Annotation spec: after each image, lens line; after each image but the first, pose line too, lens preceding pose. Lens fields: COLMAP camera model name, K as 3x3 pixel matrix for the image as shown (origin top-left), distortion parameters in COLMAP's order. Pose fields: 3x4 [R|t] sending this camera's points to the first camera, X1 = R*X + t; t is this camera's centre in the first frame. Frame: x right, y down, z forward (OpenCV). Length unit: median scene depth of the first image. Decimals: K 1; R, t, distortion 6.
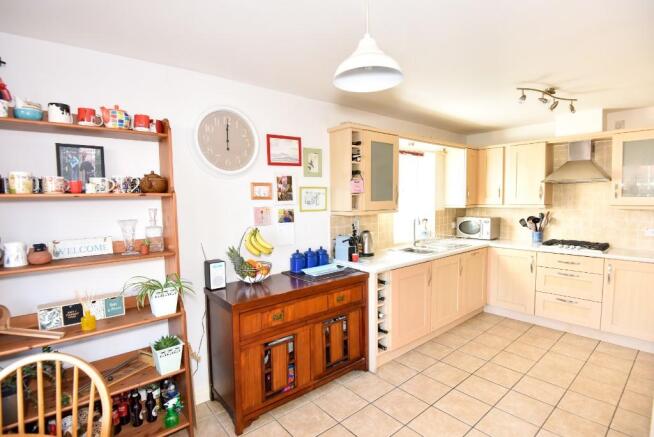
lens RADIAL K [[320.0, 0, 326.7], [0, 320.0, 222.7], [0, 0, 1]] dist [-0.042936, -0.000603]
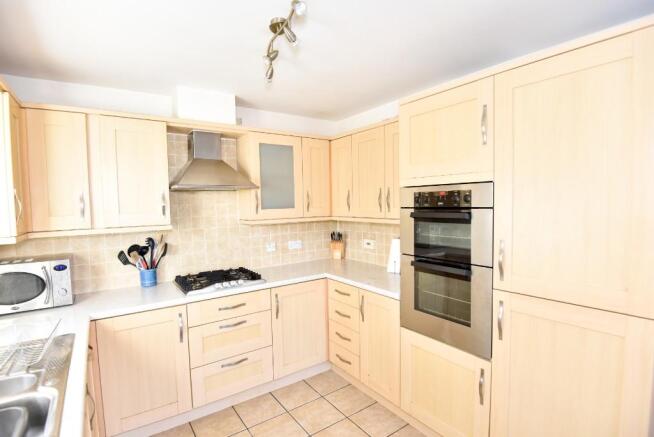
lens RADIAL K [[319.3, 0, 317.1], [0, 319.3, 220.2], [0, 0, 1]] dist [-0.023383, -0.000325]
pose [[0.084500, -0.041701, 0.995550, 0.096669], [0.095960, 0.994820, 0.033525, -0.058403], [-0.991792, 0.092700, 0.088064, 0.655215]]
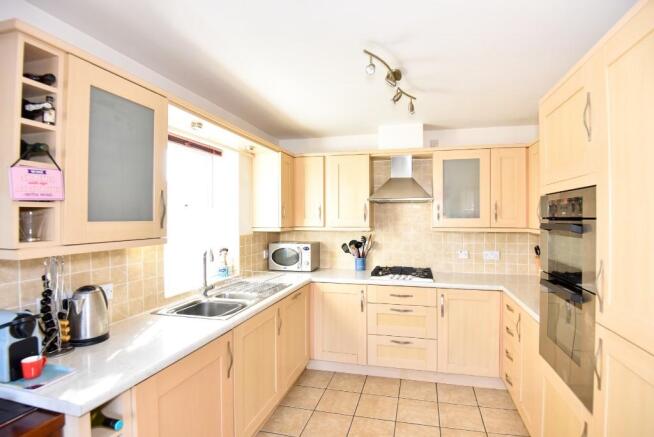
lens RADIAL K [[307.9, 0, 346.6], [0, 307.9, 217.0], [0, 0, 1]] dist [-0.030857, -0.000662]
pose [[0.792478, 0.016404, 0.609680, 0.134052], [0.034062, 0.996888, -0.071096, -0.026494], [-0.608949, 0.077110, 0.789453, 0.372523]]
